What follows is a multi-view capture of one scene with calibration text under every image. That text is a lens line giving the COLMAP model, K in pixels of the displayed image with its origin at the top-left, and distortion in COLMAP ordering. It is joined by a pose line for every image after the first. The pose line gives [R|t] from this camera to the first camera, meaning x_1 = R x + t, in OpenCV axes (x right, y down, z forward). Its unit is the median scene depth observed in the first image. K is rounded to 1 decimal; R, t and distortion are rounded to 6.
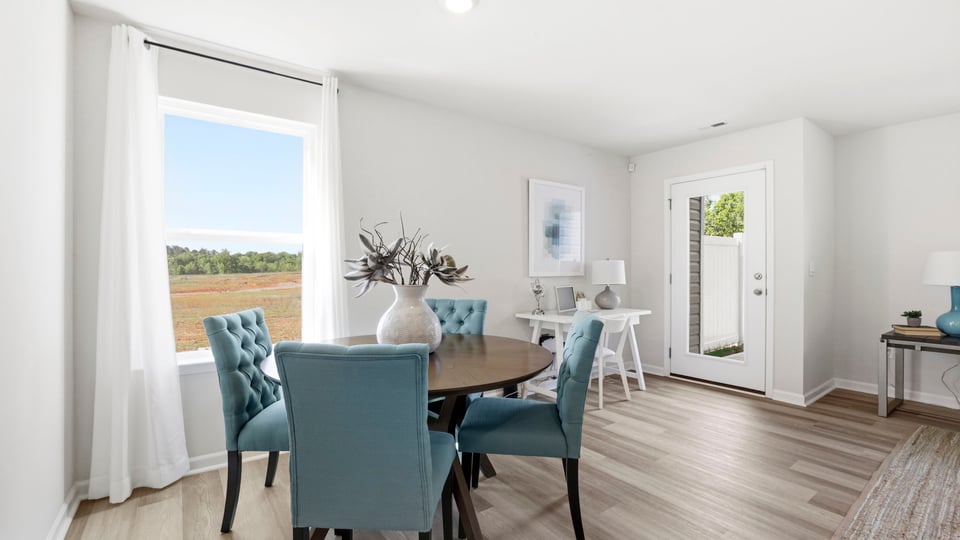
lens RADIAL K [[424.0, 0, 478.5], [0, 424.0, 267.7], [0, 0, 1]] dist [-0.049962, 0.019668]
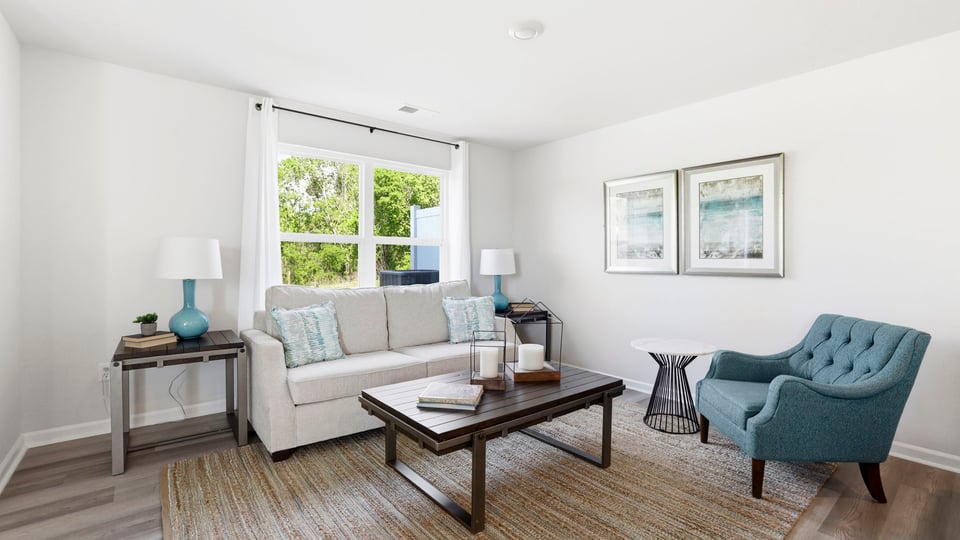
lens RADIAL K [[424.0, 0, 478.5], [0, 424.0, 267.7], [0, 0, 1]] dist [-0.049962, 0.019668]
pose [[-0.046587, -0.015407, 0.998795, 0.348876], [-0.007959, 0.999855, 0.015053, 0.004655], [-0.998883, -0.007248, -0.046703, 0.546983]]
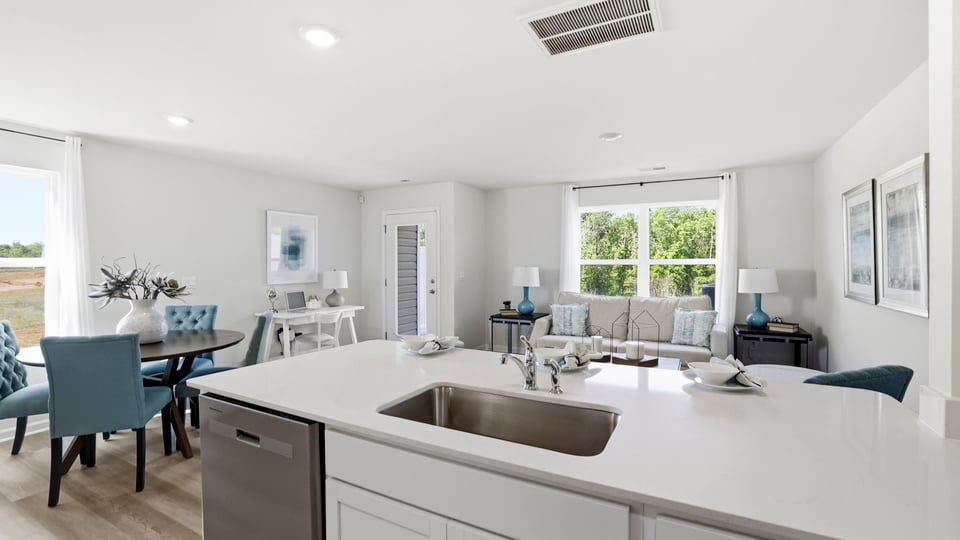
lens RADIAL K [[424.0, 0, 478.5], [0, 424.0, 267.7], [0, 0, 1]] dist [-0.049962, 0.019668]
pose [[0.904184, -0.006677, 0.427090, 0.239521], [0.001210, 0.999914, 0.013070, -0.073557], [-0.427141, -0.011301, 0.904115, -0.705316]]
